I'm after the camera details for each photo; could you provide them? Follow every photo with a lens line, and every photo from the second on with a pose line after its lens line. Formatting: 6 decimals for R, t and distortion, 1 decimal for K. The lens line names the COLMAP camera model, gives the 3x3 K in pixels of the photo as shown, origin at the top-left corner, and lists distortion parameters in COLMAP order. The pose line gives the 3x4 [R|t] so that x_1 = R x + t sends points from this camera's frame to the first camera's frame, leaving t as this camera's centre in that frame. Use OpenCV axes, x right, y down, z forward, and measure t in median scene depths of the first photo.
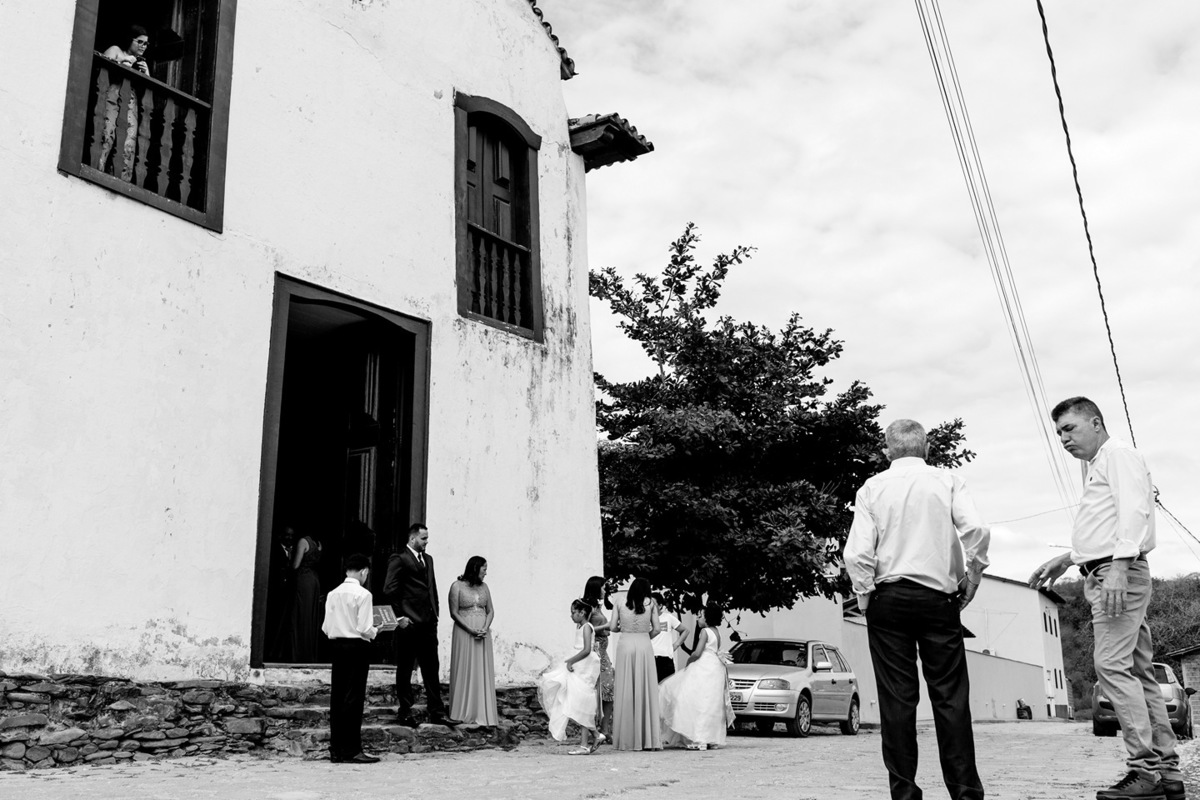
lens RADIAL K [[1219.2, 0, 598.1], [0, 1219.2, 372.2], [0, 0, 1]] dist [0.007418, 0.021048]
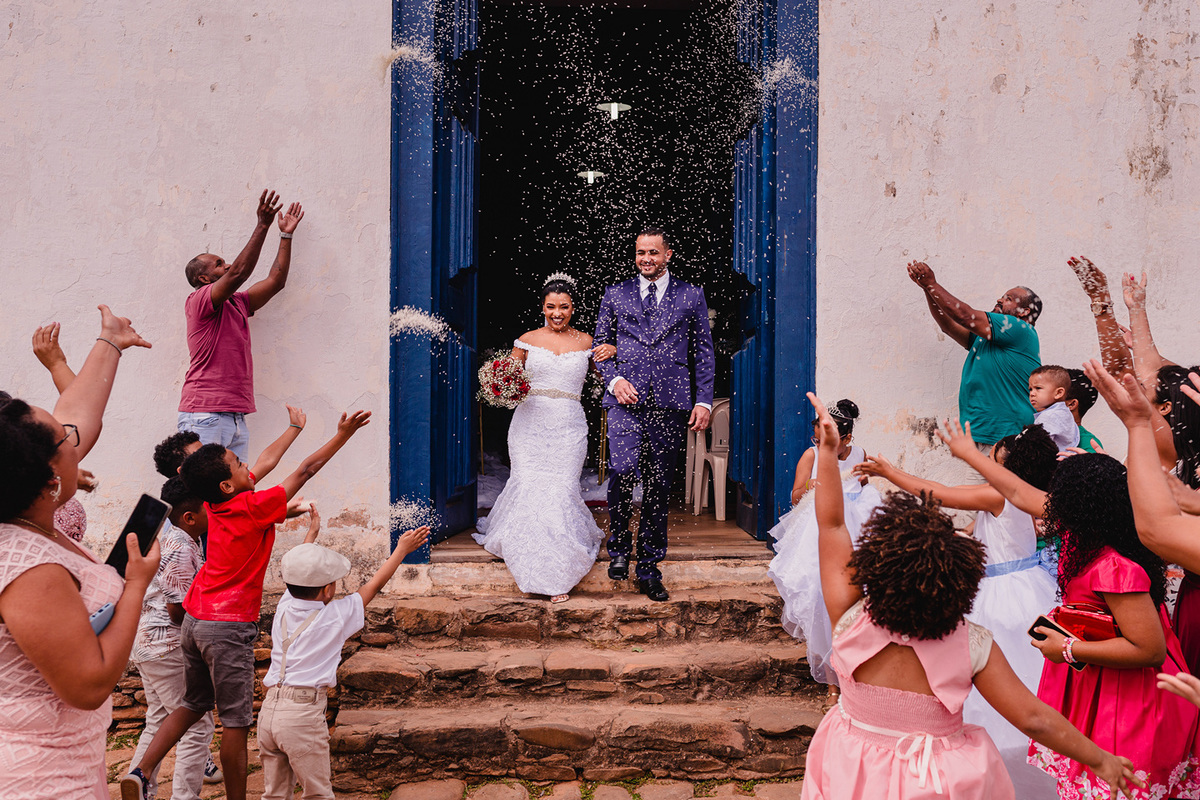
lens RADIAL K [[1219.2, 0, 598.1], [0, 1219.2, 372.2], [0, 0, 1]] dist [0.007418, 0.021048]
pose [[0.652018, -0.007774, -0.758164, 0.200322], [0.191799, 0.969116, 0.155009, 0.086975], [0.733543, -0.246484, 0.633372, 0.728885]]
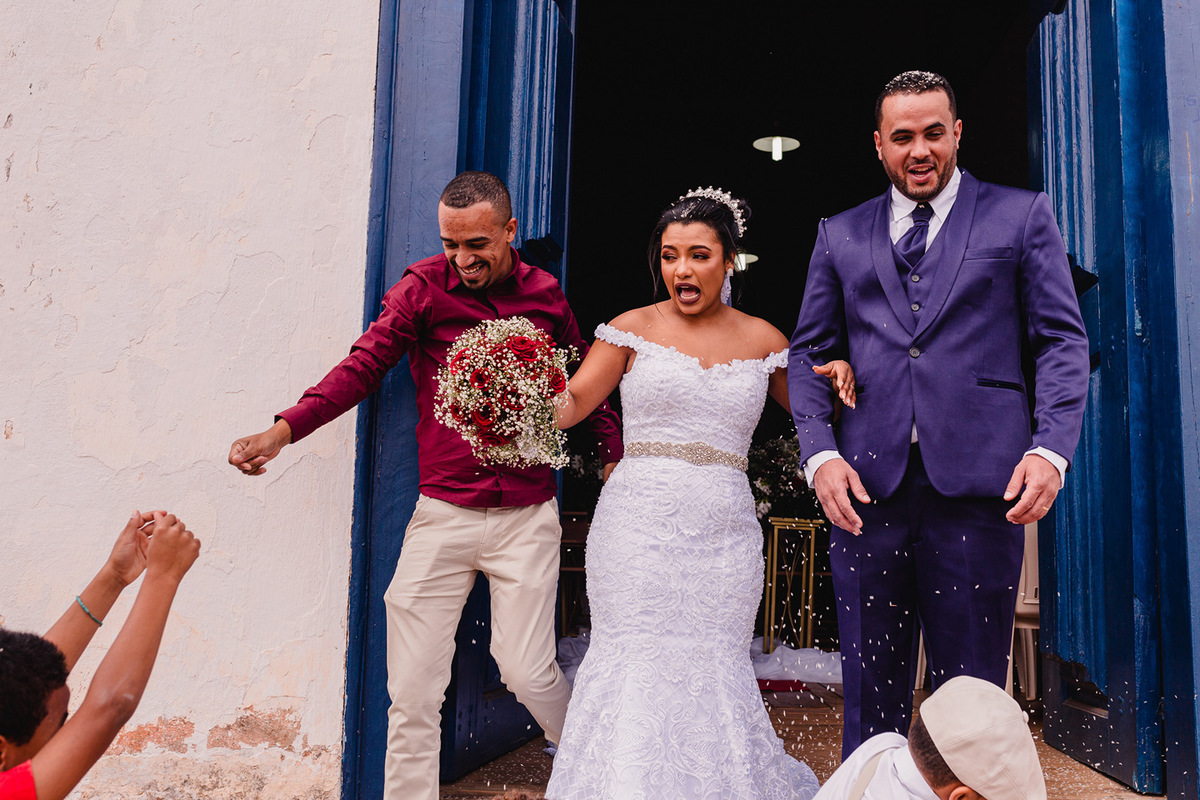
lens RADIAL K [[1219.2, 0, 598.1], [0, 1219.2, 372.2], [0, 0, 1]] dist [0.007418, 0.021048]
pose [[0.461450, -0.015085, -0.887038, -0.029591], [0.239040, 0.964992, 0.107941, 0.132091], [0.854356, -0.261847, 0.448901, 0.946003]]
